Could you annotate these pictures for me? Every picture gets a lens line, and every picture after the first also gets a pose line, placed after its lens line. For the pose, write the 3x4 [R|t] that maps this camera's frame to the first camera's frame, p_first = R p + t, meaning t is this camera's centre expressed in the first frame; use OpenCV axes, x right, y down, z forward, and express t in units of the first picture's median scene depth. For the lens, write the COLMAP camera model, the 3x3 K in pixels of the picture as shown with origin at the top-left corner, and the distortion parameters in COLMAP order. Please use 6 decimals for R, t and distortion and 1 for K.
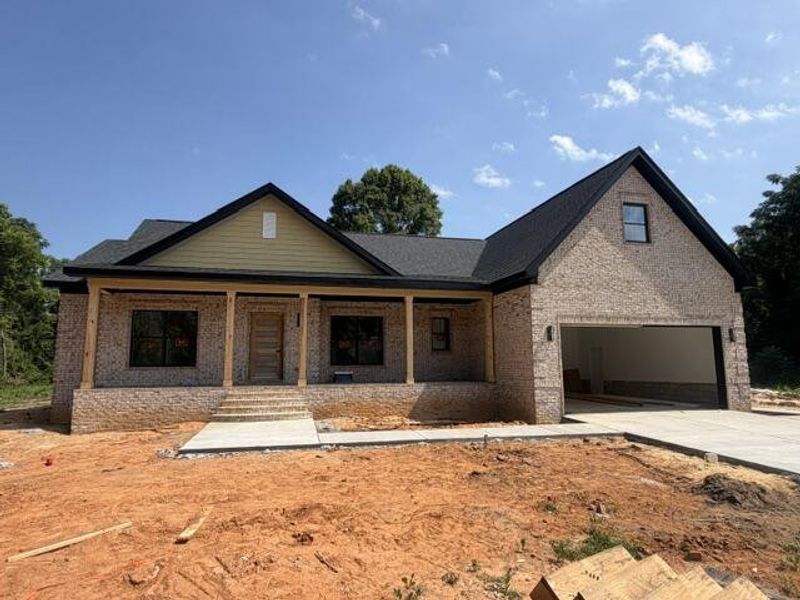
lens RADIAL K [[493.6, 0, 398.1], [0, 493.6, 307.0], [0, 0, 1]] dist [-0.005825, -0.001383]
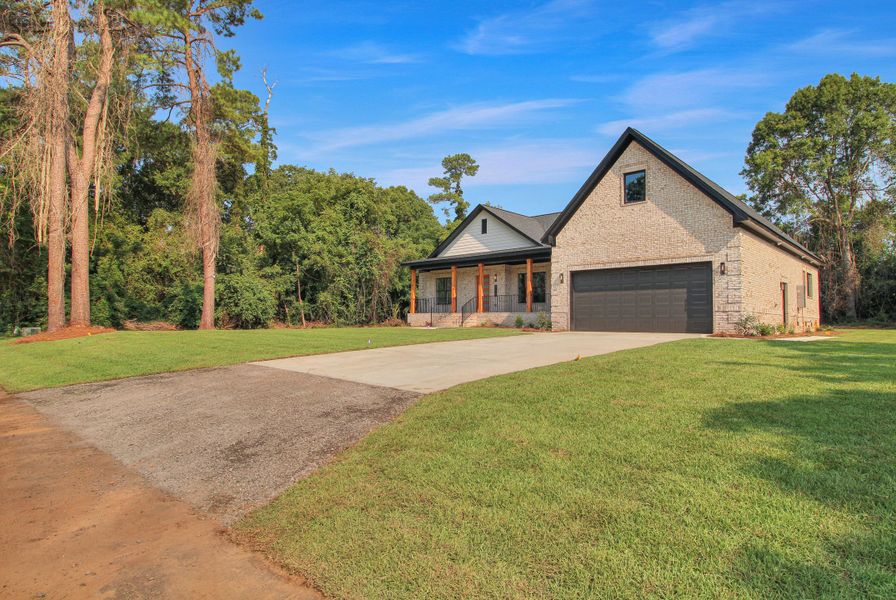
lens RADIAL K [[503.2, 0, 460.1], [0, 503.2, 297.1], [0, 0, 1]] dist [-0.017556, 0.001825]
pose [[0.551779, -0.029583, -0.833466, 1.303470], [0.087626, 0.995896, 0.022663, 0.045915], [0.829374, -0.085538, 0.552106, -0.124950]]
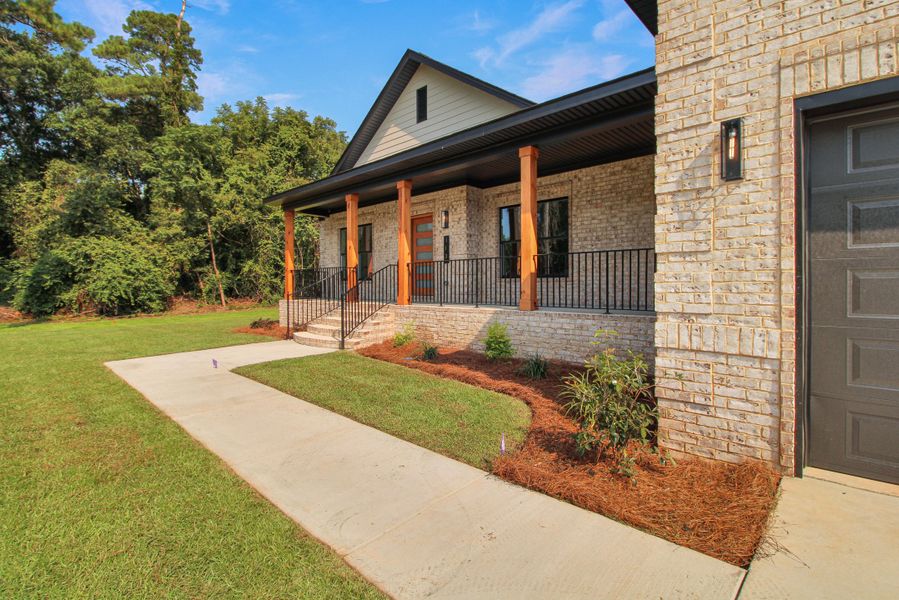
lens RADIAL K [[431.2, 0, 440.2], [0, 431.2, 290.8], [0, 0, 1]] dist [-0.008563, -0.003728]
pose [[0.509816, 0.017604, -0.860103, 0.382897], [0.104209, 0.991165, 0.082056, 0.084195], [0.853948, -0.131464, 0.503477, 0.674631]]
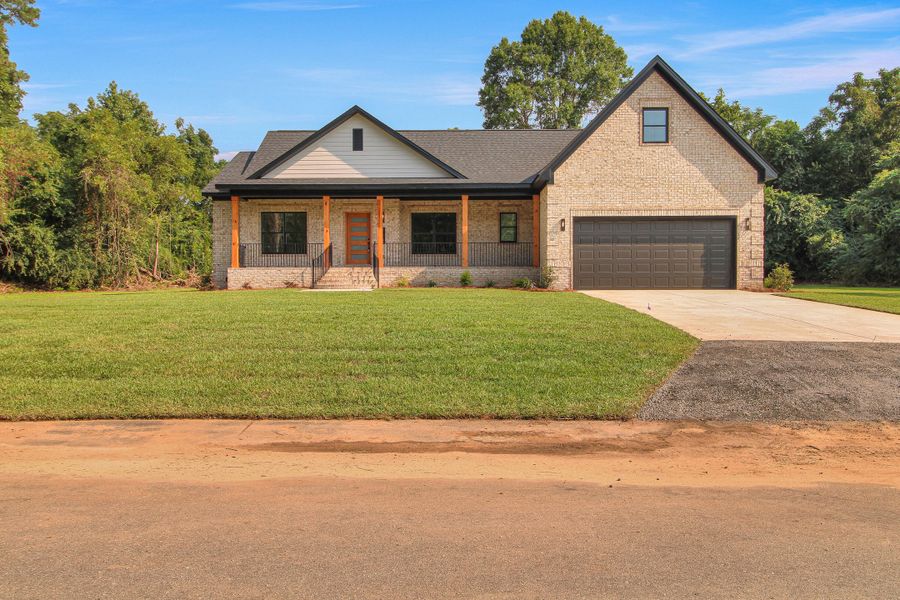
lens RADIAL K [[739.8, 0, 445.5], [0, 739.8, 302.9], [0, 0, 1]] dist [-0.000615, 0.005452]
pose [[0.963977, 0.011286, -0.265748, 0.470960], [0.026680, 0.989958, 0.138823, -0.014862], [0.264646, -0.140913, 0.953995, -0.803214]]
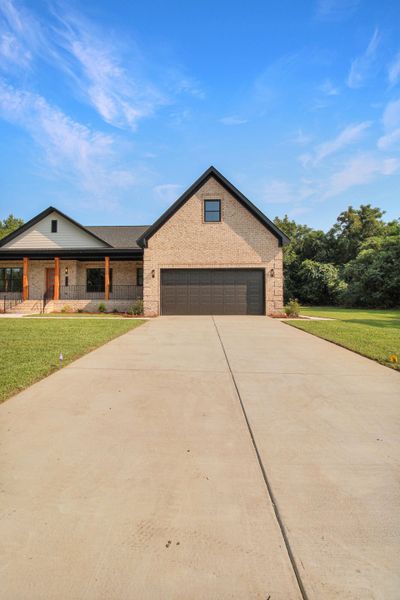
lens RADIAL K [[287.8, 0, 188.2], [0, 287.8, 296.0], [0, 0, 1]] dist [-0.008563, -0.003728]
pose [[0.957150, -0.000795, -0.289590, 0.694039], [0.027330, 0.995781, 0.087598, 0.042955], [0.288299, -0.091759, 0.953134, -0.045793]]
